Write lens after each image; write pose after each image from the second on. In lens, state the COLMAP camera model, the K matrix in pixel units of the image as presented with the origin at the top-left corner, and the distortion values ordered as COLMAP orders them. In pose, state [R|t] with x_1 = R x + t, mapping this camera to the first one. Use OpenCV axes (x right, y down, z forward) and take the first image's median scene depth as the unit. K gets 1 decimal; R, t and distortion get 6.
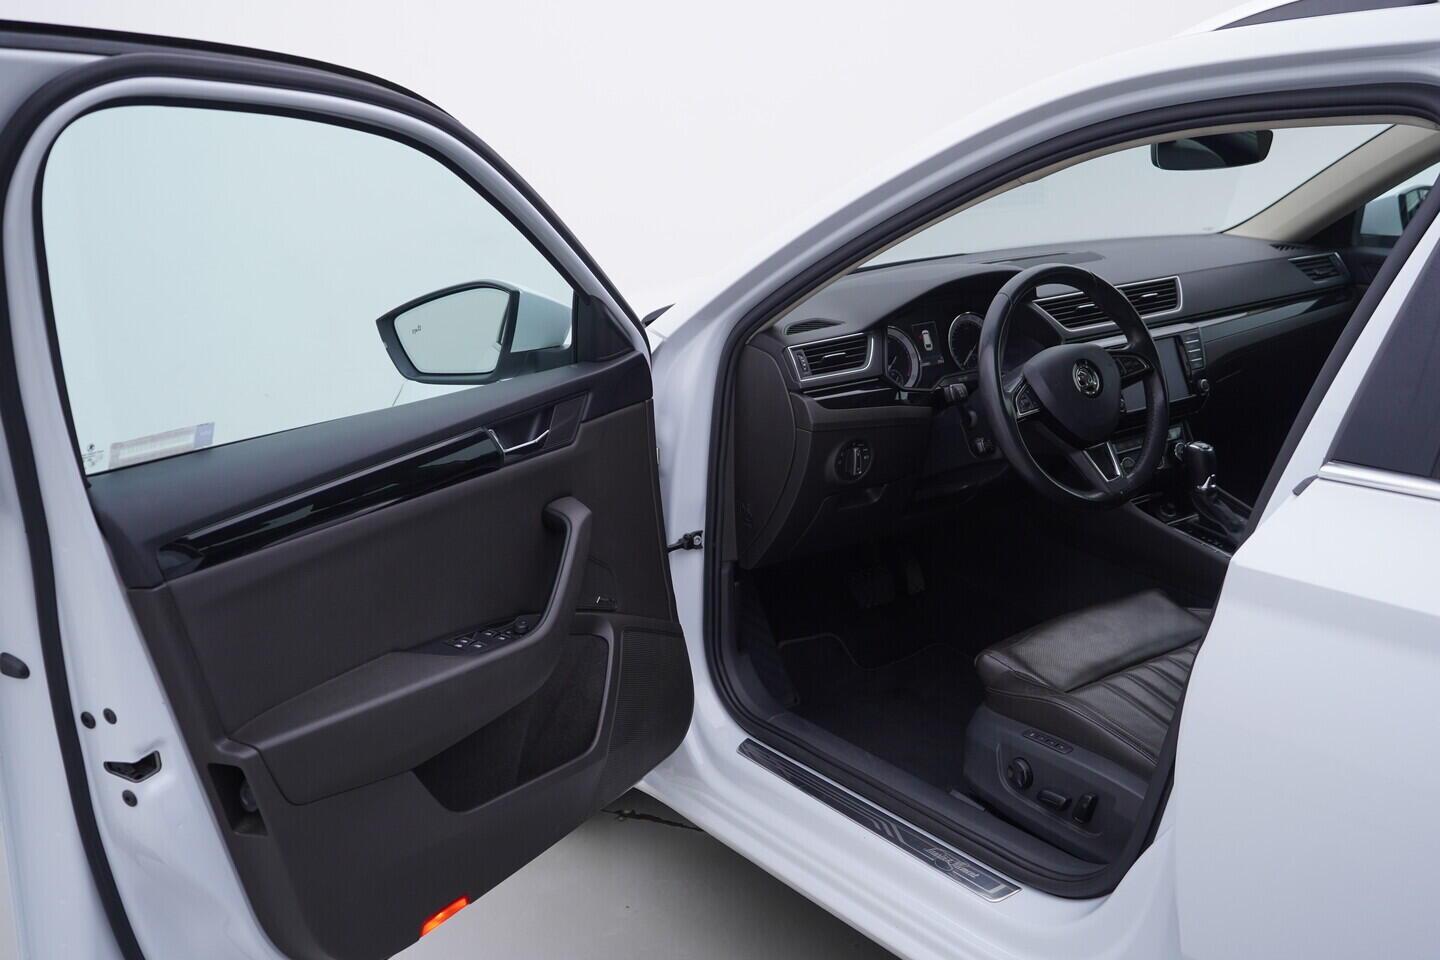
lens RADIAL K [[1605.6, 0, 720.0], [0, 1605.6, 480.0], [0, 0, 1]] dist [0.009971, -0.006780]
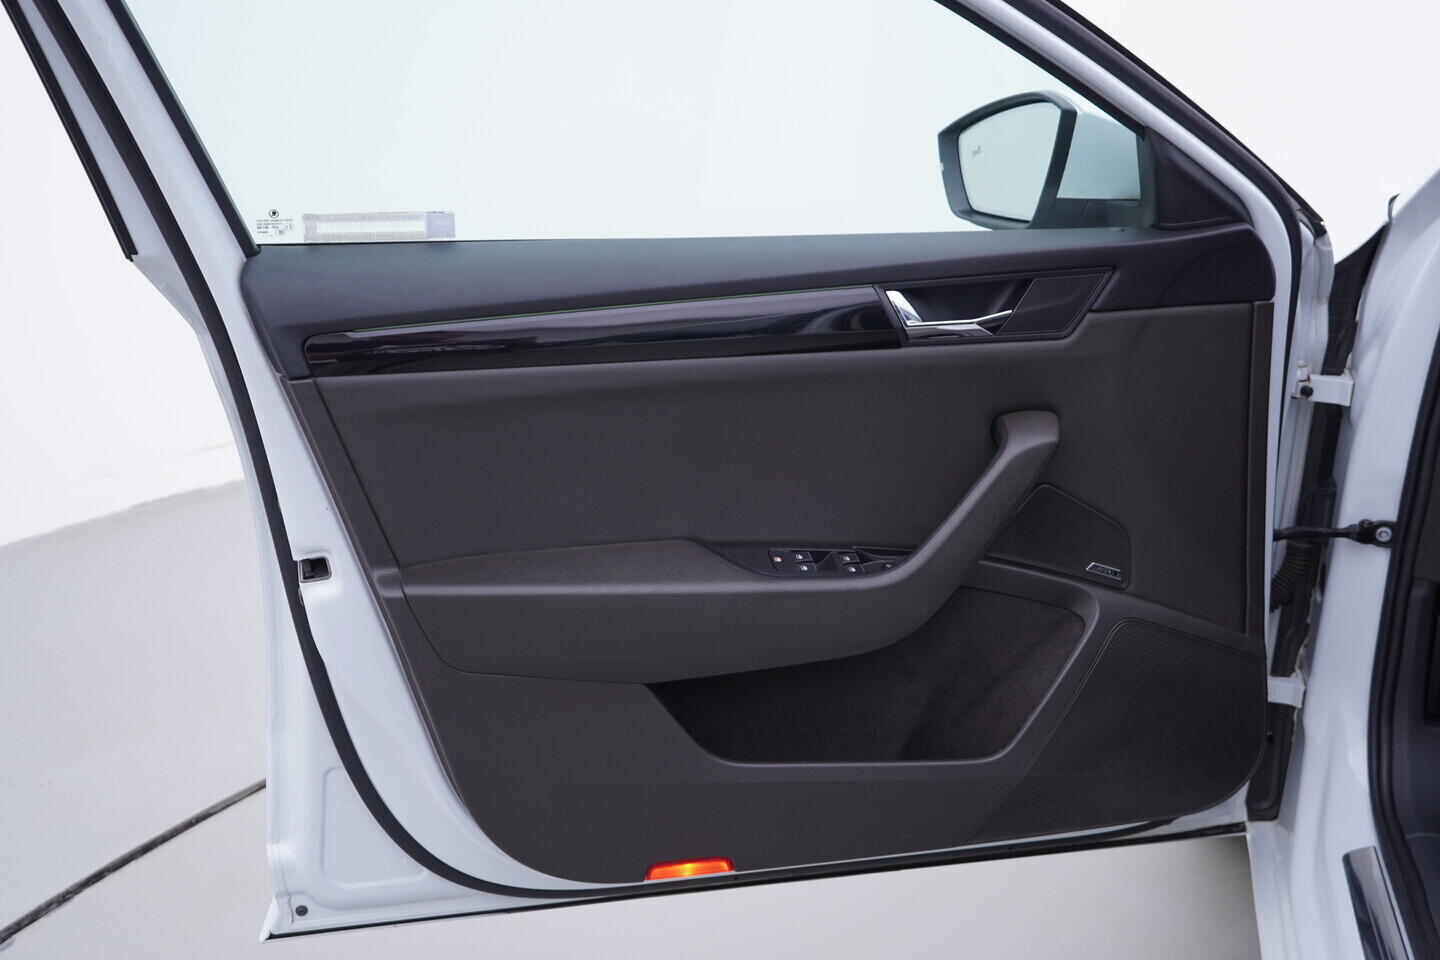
lens RADIAL K [[1605.6, 0, 720.0], [0, 1605.6, 480.0], [0, 0, 1]] dist [0.009971, -0.006780]
pose [[0.628224, 0.267562, -0.730578, 0.345773], [-0.186010, 0.963428, 0.192889, -0.071398], [0.755470, 0.014717, 0.655018, 0.438976]]
